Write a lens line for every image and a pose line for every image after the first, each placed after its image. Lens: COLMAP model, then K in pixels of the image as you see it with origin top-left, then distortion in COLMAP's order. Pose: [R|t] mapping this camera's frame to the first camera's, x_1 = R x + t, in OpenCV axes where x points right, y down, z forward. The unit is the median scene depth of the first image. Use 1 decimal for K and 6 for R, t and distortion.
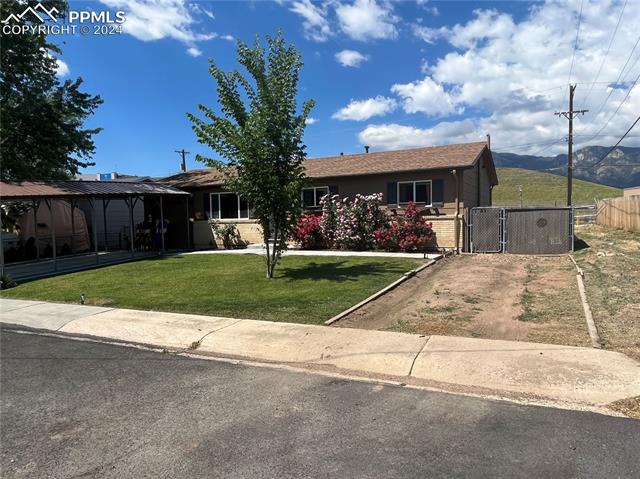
lens RADIAL K [[455.4, 0, 320.0], [0, 455.4, 239.5], [0, 0, 1]] dist [0.000526, 0.000087]
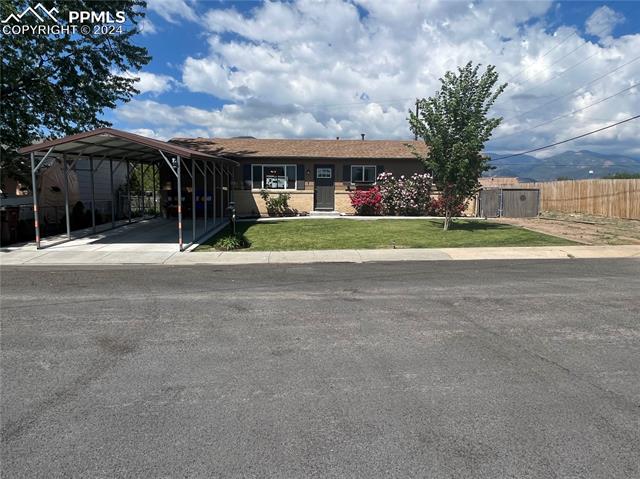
lens RADIAL K [[455.4, 0, 320.0], [0, 455.4, 239.5], [0, 0, 1]] dist [0.000526, 0.000087]
pose [[0.855154, -0.019961, 0.517989, -0.681325], [-0.000162, 0.999248, 0.038774, 0.033317], [-0.518374, -0.033242, 0.854508, 0.006155]]
